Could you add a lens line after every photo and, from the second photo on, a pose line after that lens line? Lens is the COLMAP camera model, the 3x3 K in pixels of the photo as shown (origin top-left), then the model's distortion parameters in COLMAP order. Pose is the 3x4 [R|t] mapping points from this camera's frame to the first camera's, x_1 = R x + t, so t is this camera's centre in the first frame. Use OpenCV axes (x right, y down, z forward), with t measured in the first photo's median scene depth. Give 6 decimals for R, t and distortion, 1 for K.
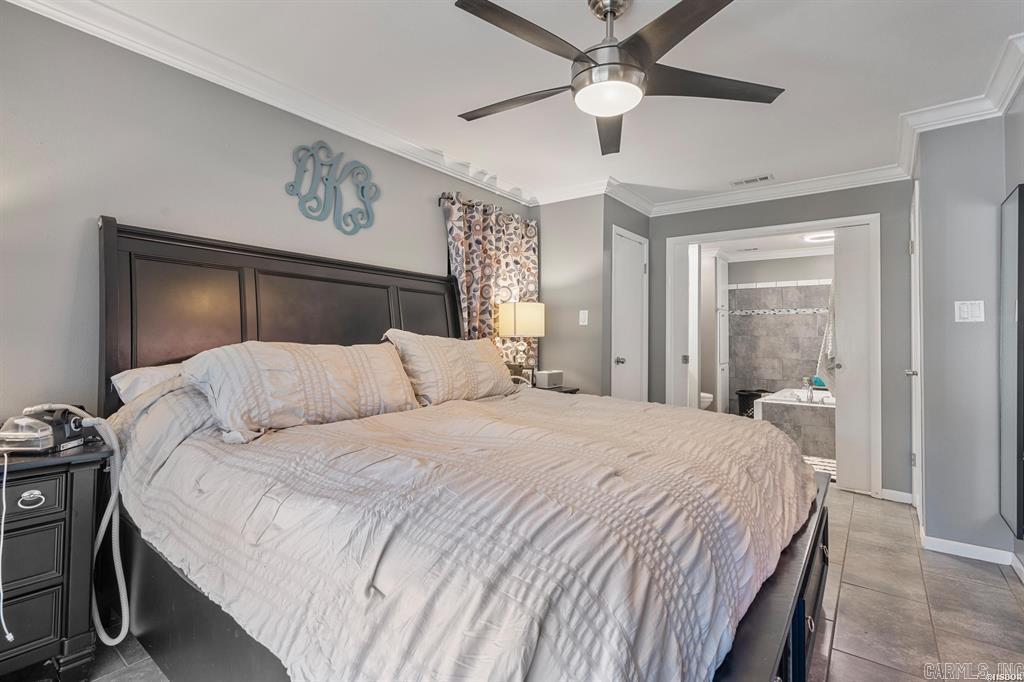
lens RADIAL K [[471.7, 0, 510.2], [0, 471.7, 328.2], [0, 0, 1]] dist [-0.000436, 0.000226]
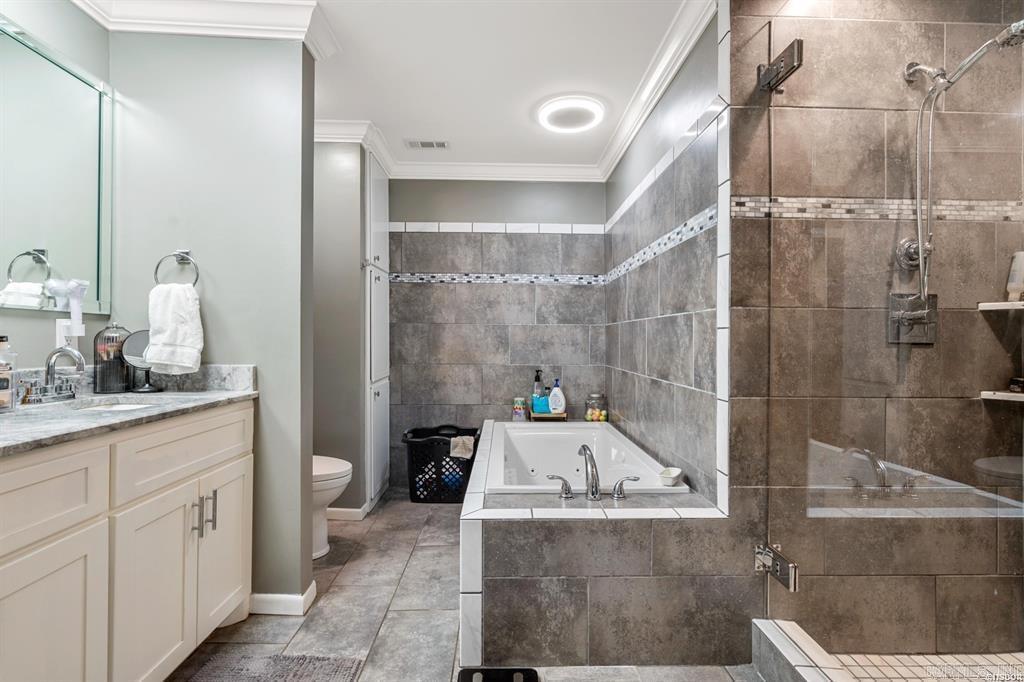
lens RADIAL K [[463.6, 0, 510.4], [0, 463.6, 336.8], [0, 0, 1]] dist [-0.000992, 0.000173]
pose [[0.776859, -0.007080, 0.629635, 0.264604], [-0.008994, 0.999710, 0.022340, 0.019540], [-0.629611, -0.023018, 0.776570, 0.560804]]
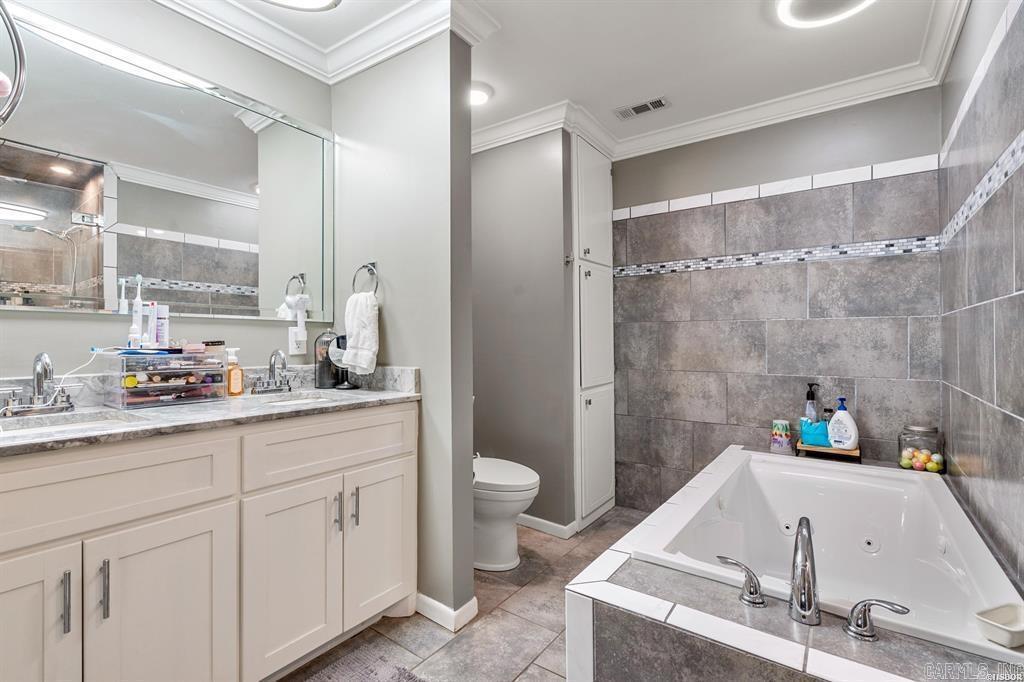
lens RADIAL K [[463.7, 0, 513.7], [0, 463.7, 339.9], [0, 0, 1]] dist [-0.000061, 0.000281]
pose [[0.999053, -0.016774, 0.040156, 0.368194], [0.015874, 0.999618, 0.022636, 0.021741], [-0.040520, -0.021977, 0.998937, 0.589310]]
